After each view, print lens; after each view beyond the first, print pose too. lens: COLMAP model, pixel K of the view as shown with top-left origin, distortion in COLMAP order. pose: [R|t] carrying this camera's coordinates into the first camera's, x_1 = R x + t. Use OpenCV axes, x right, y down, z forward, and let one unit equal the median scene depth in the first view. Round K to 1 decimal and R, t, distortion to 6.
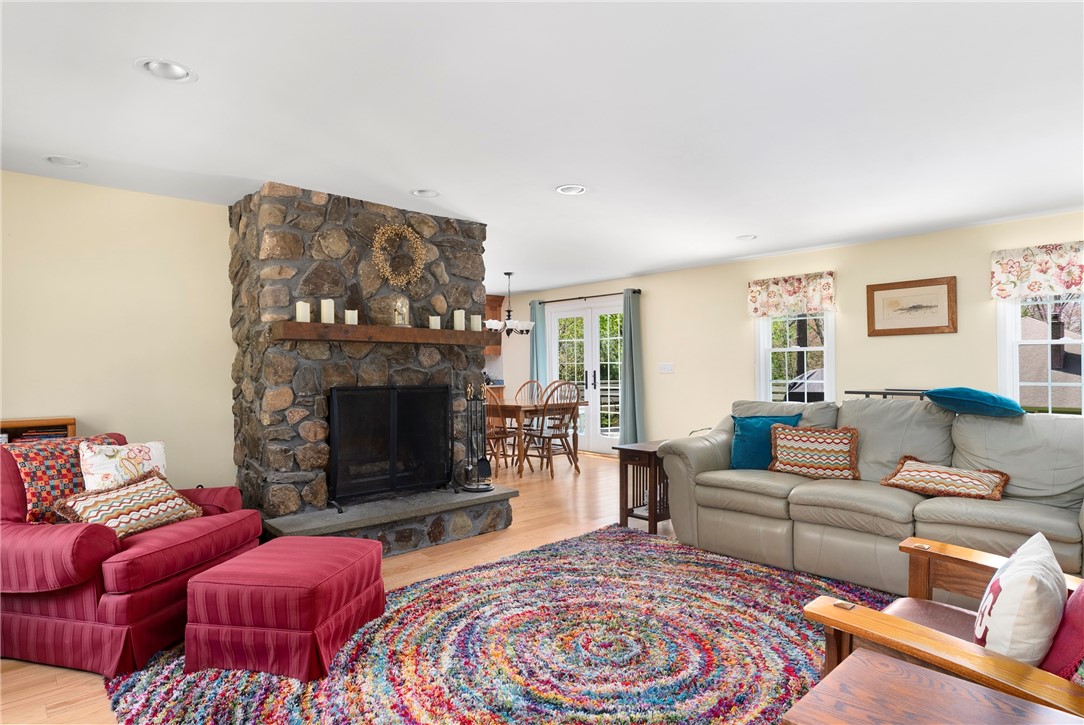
lens RADIAL K [[606.4, 0, 542.0], [0, 606.4, 362.5], [0, 0, 1]] dist [0.001539, 0.001100]
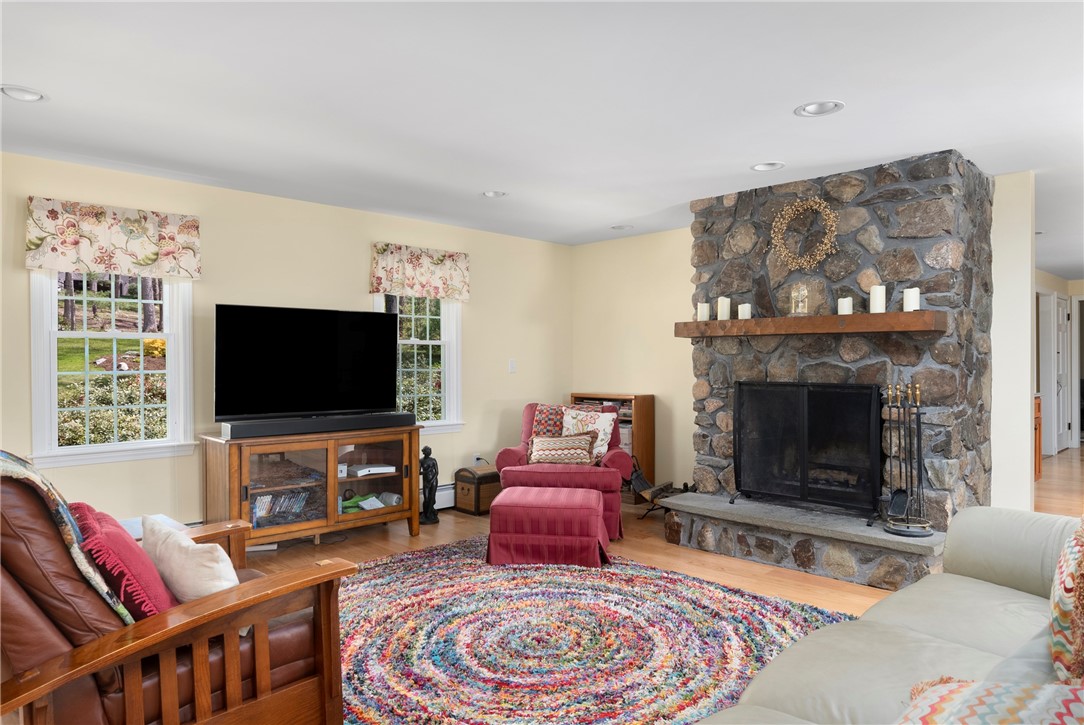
lens RADIAL K [[700.5, 0, 542.0], [0, 700.5, 362.5], [0, 0, 1]] dist [0.005007, 0.001512]
pose [[0.023622, 0.005345, -0.999707, 0.856136], [0.012834, 0.999902, 0.005649, -0.001877], [0.999639, -0.012964, 0.023551, 0.660688]]
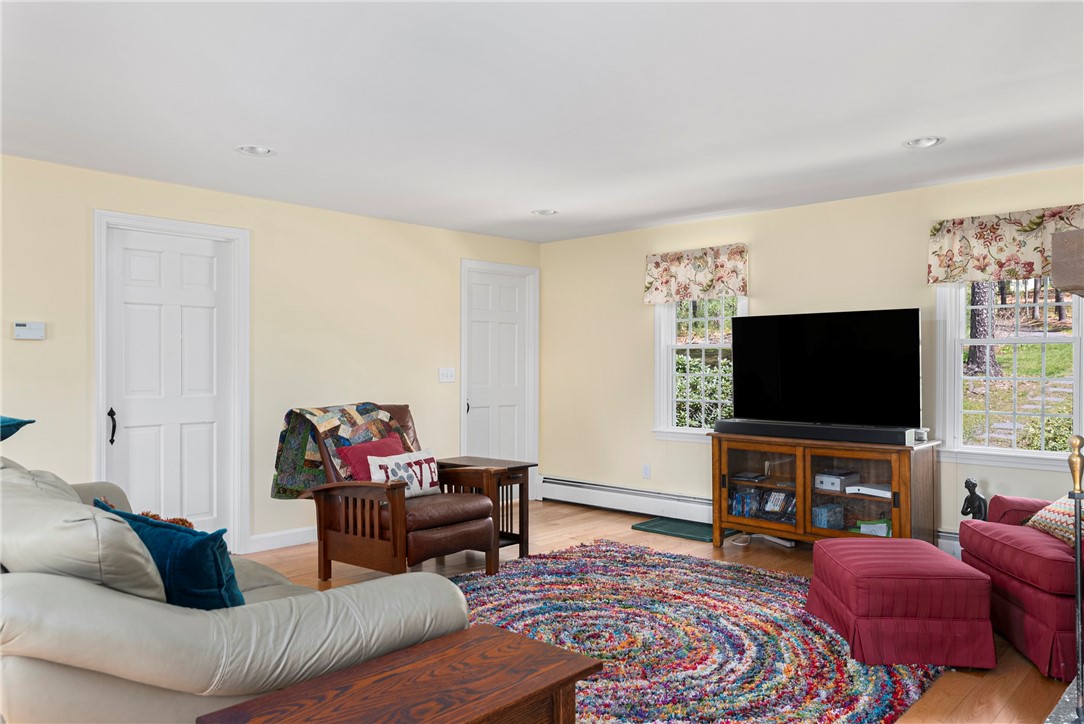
lens RADIAL K [[779.8, 0, 542.0], [0, 779.8, 362.0], [0, 0, 1]] dist [0.003644, 0.000905]
pose [[-0.997047, 0.003020, -0.076733, 0.198502], [0.004120, 0.999891, -0.014181, 0.006986], [0.076682, -0.014456, -0.996951, 1.580215]]
